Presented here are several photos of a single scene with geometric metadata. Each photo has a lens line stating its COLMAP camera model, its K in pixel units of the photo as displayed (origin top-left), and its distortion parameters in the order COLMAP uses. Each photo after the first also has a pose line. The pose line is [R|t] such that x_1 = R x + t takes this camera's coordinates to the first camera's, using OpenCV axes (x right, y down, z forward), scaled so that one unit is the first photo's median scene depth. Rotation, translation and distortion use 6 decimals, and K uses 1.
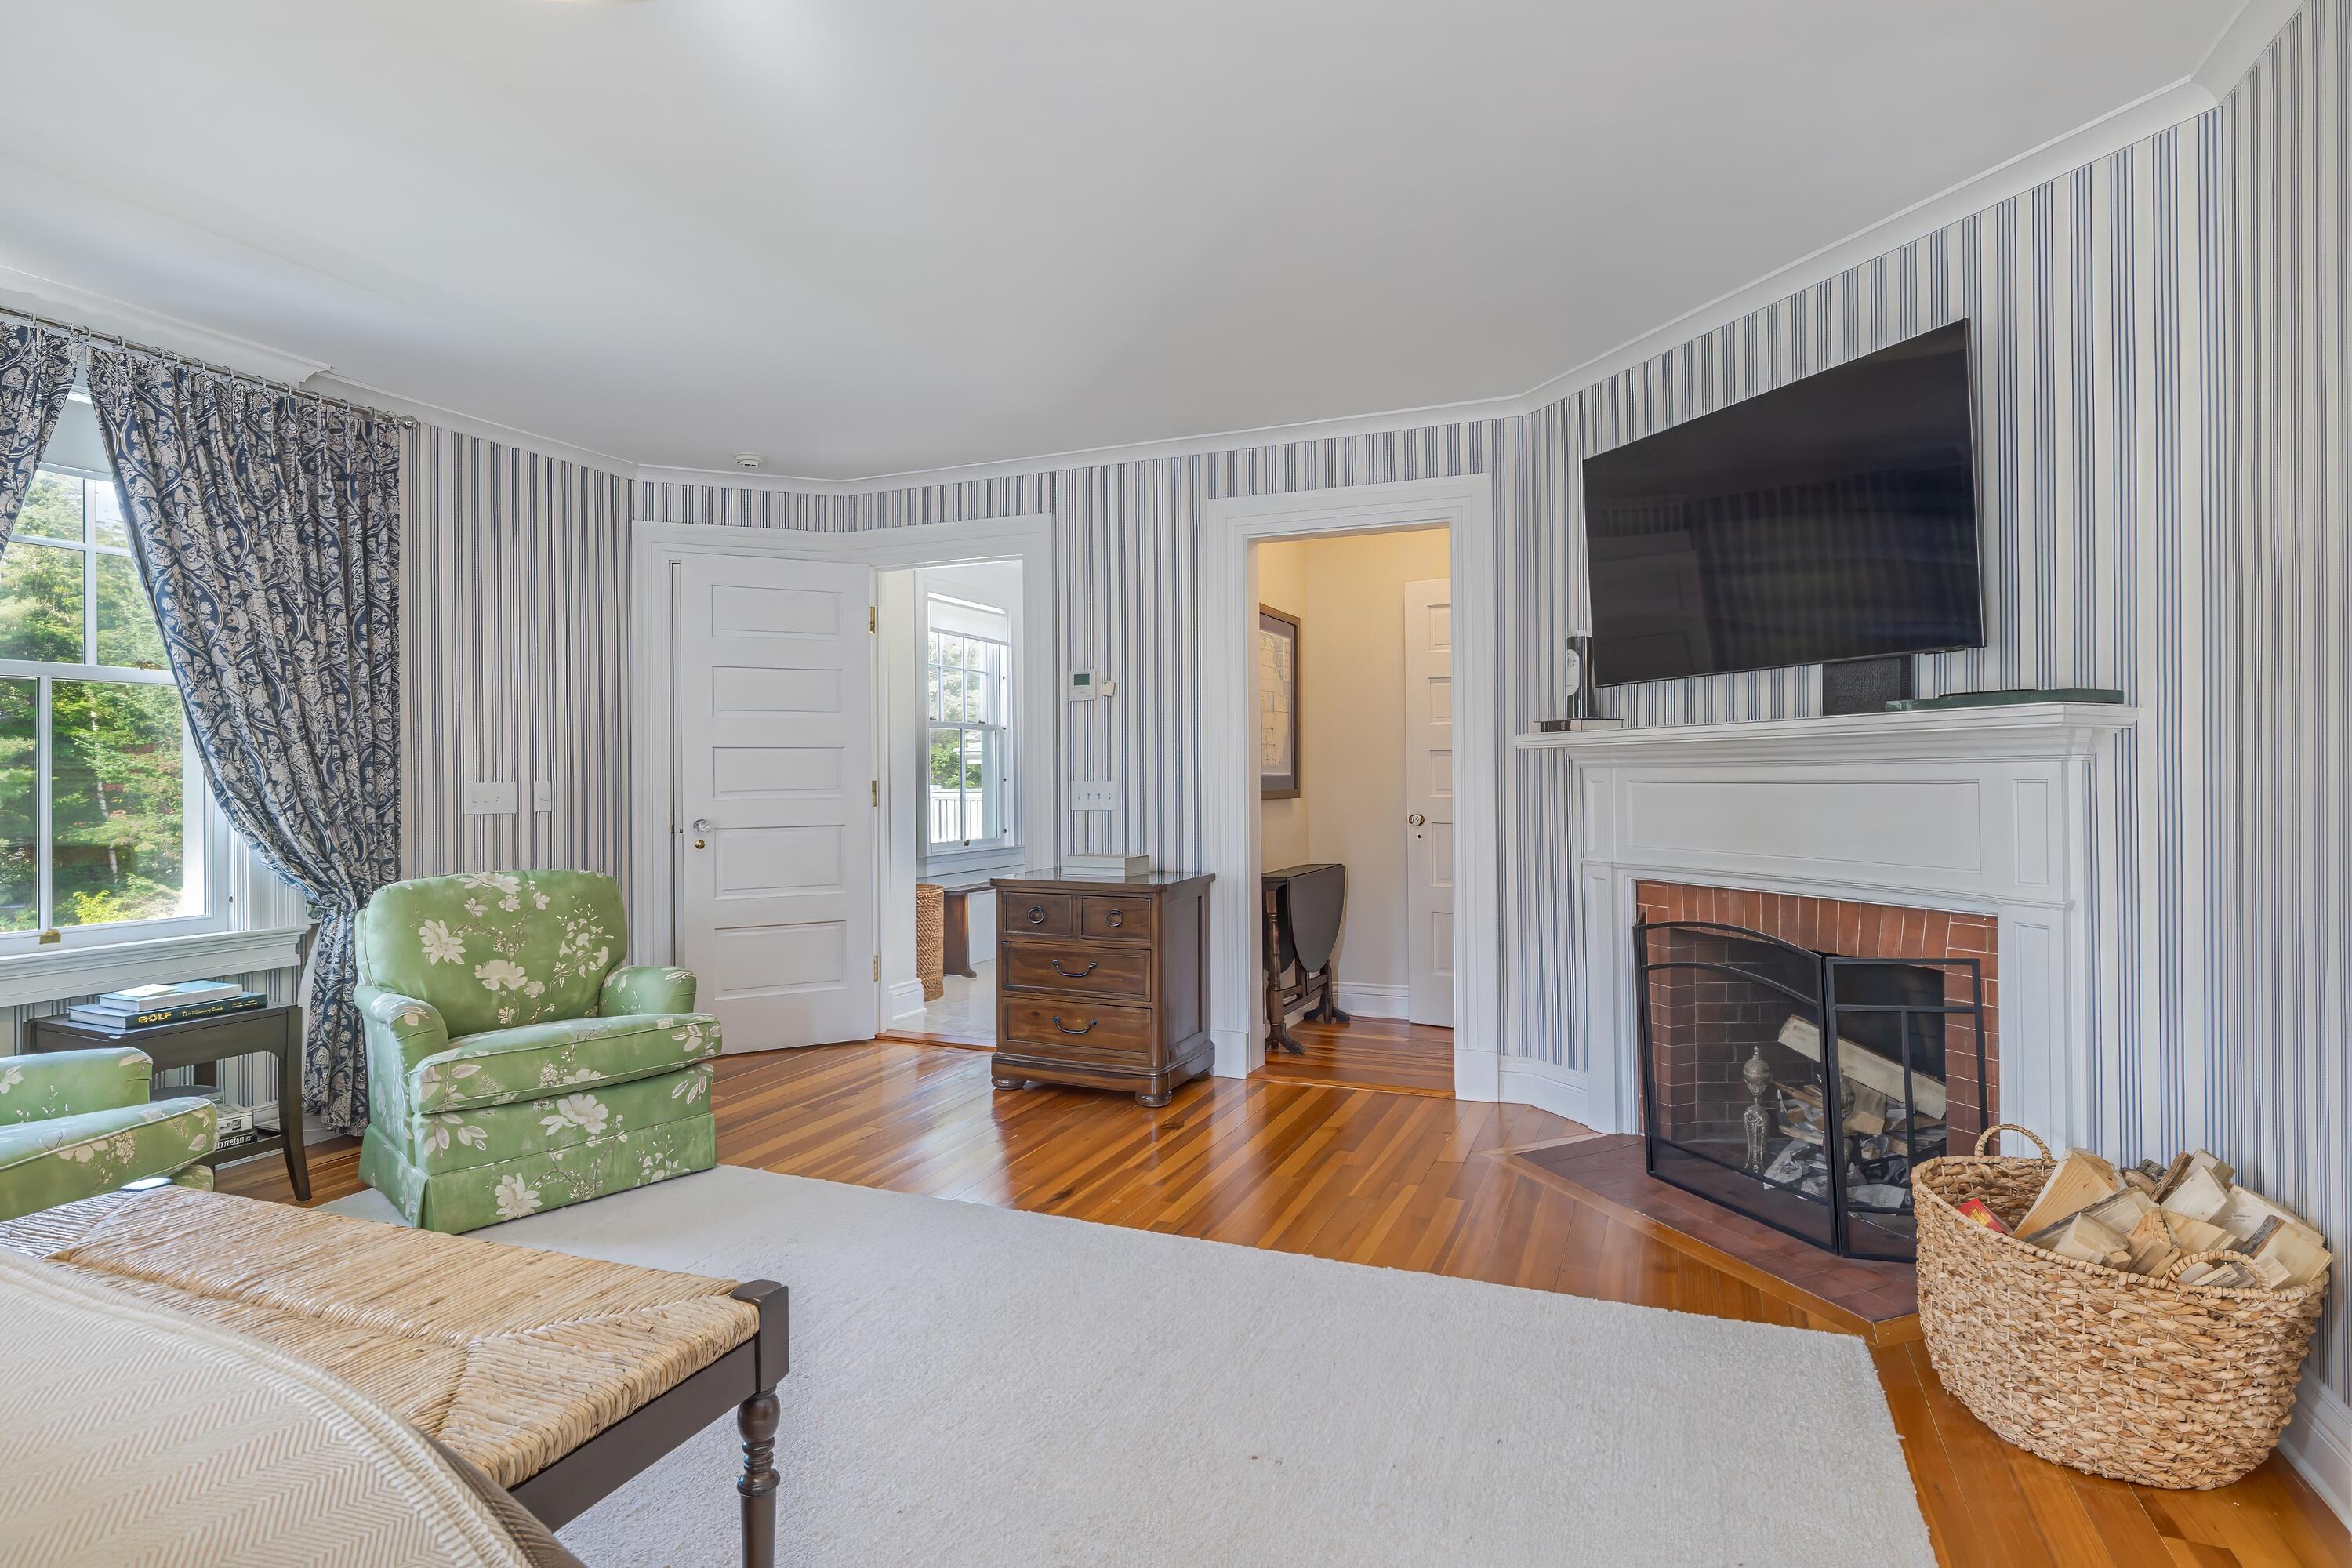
lens RADIAL K [[1197.2, 0, 1174.9], [0, 1197.2, 792.4], [0, 0, 1]] dist [0.003038, 0.000341]
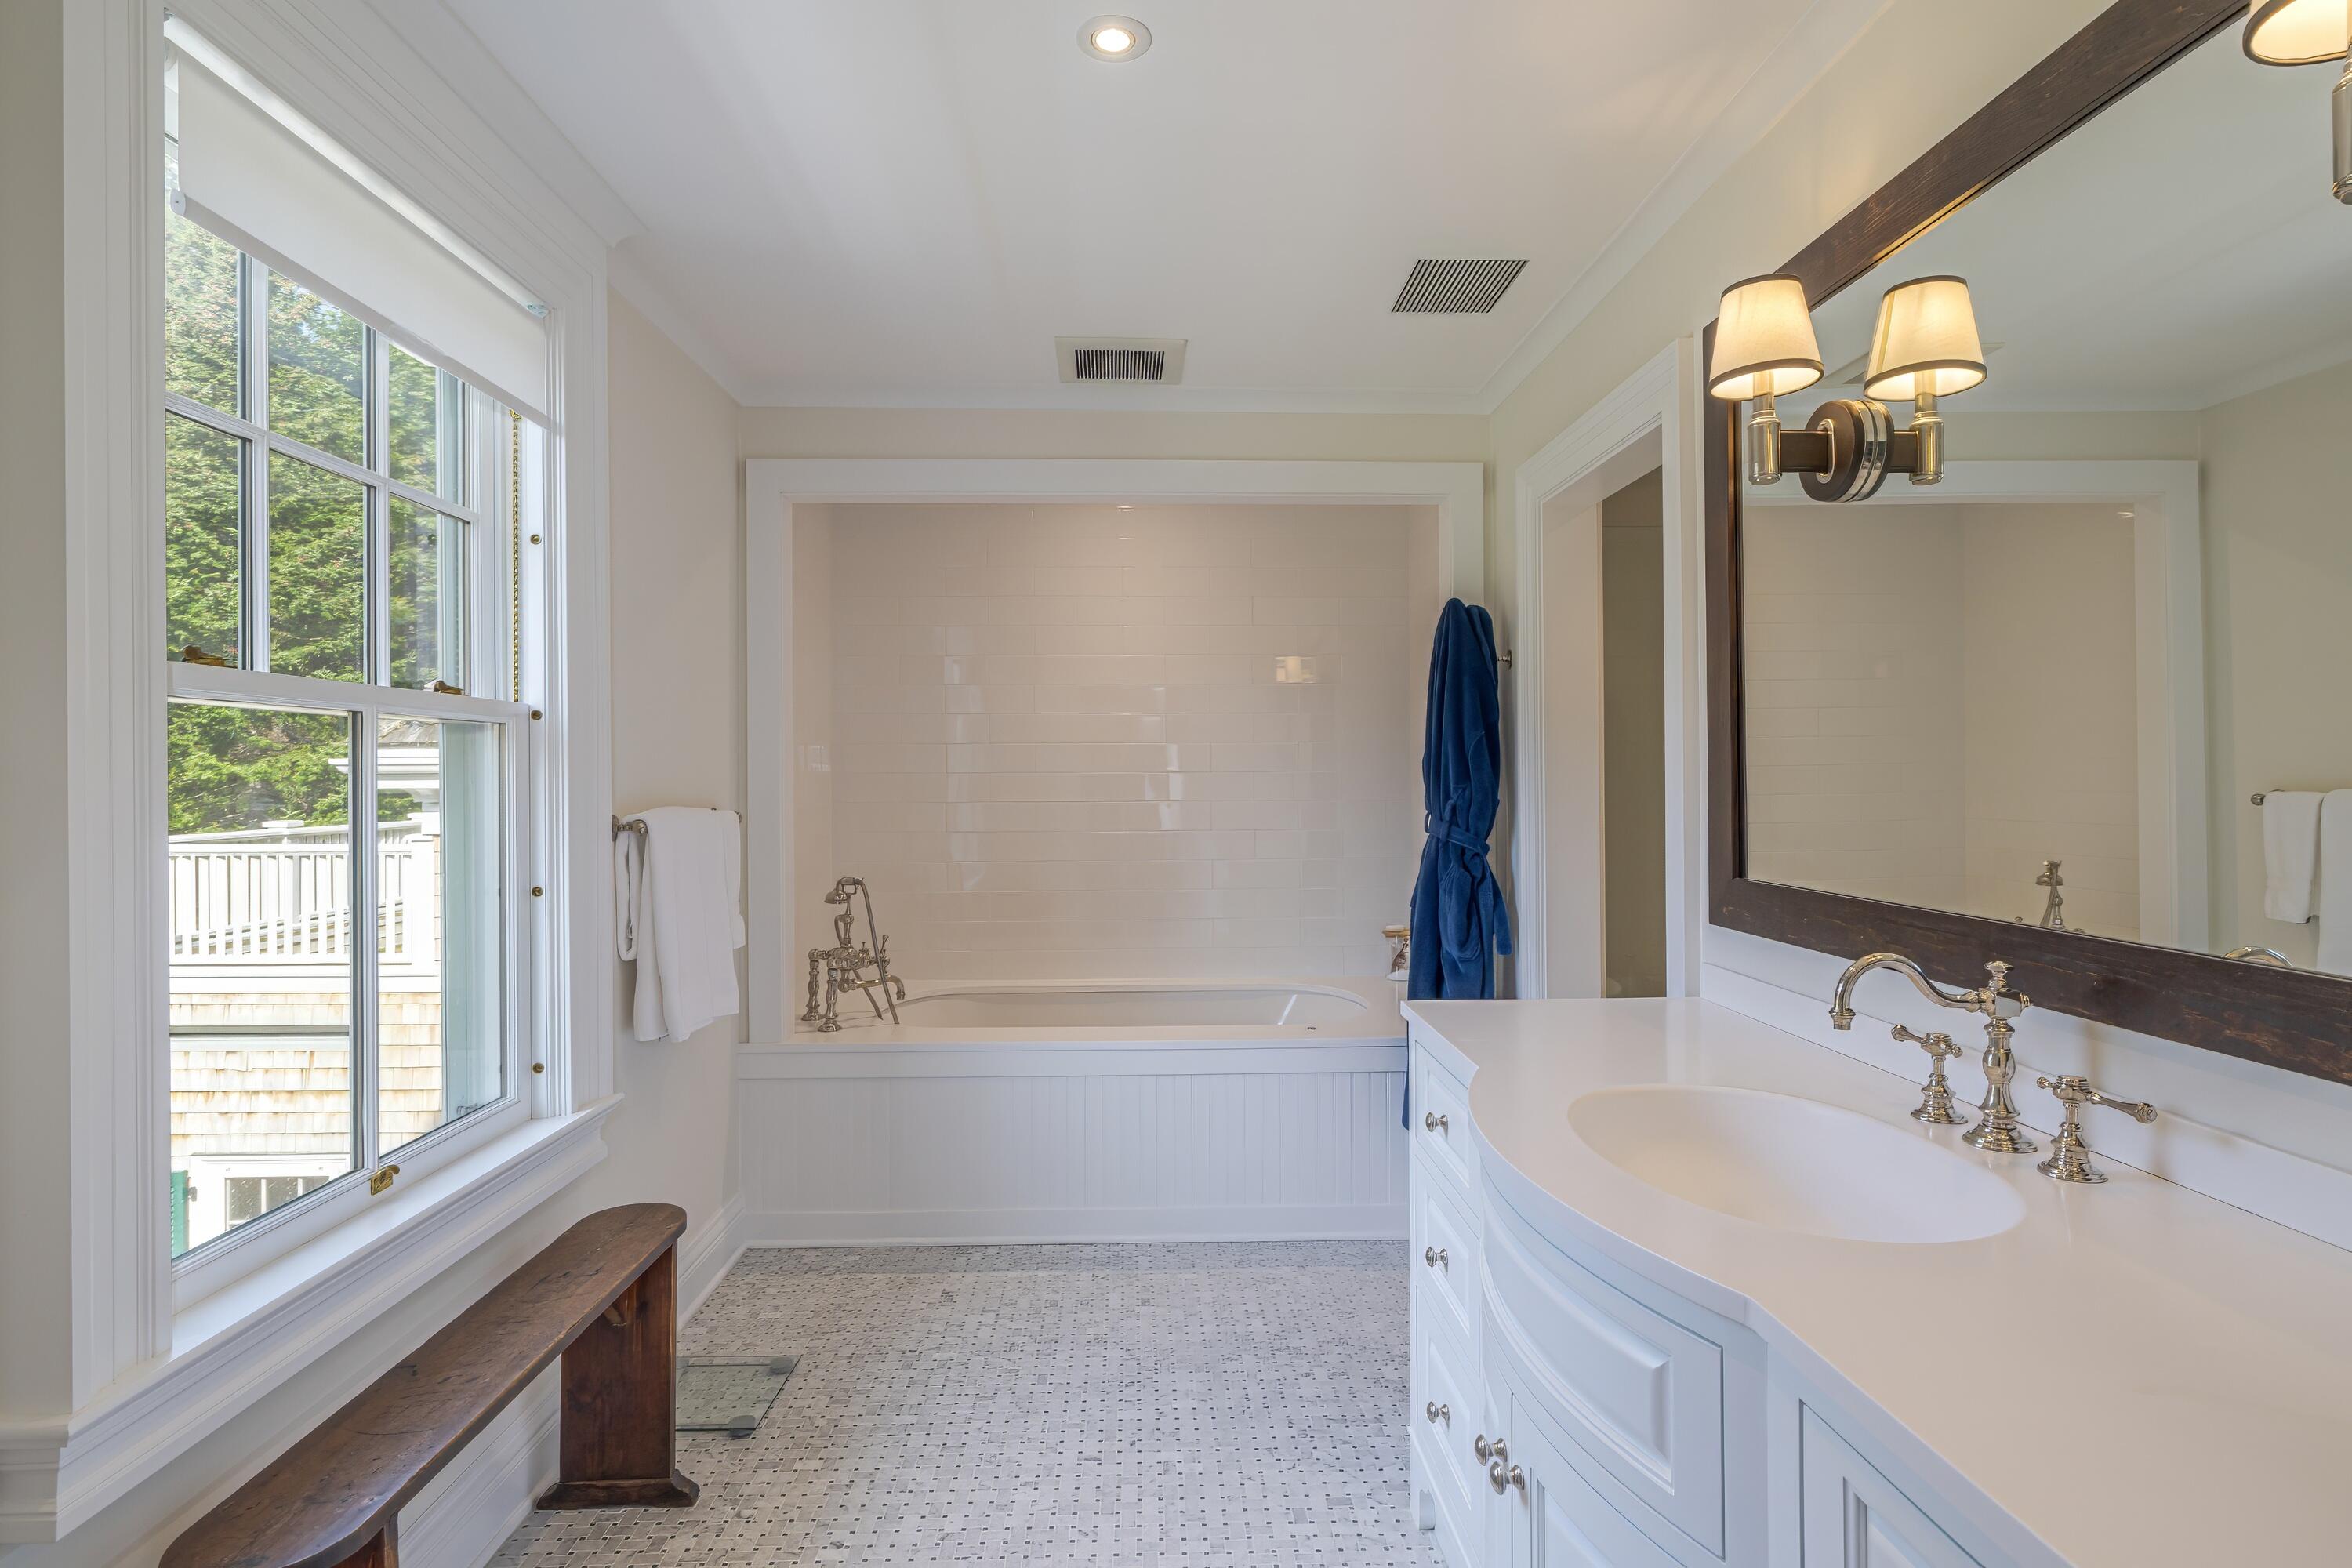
lens RADIAL K [[1197.2, 0, 1179.3], [0, 1197.2, 772.8], [0, 0, 1]] dist [0.003038, 0.000341]
pose [[0.910387, 0.002559, 0.413749, -0.120530], [-0.004678, 0.999981, 0.004109, -0.040568], [-0.413730, -0.005676, 0.910382, 0.671090]]
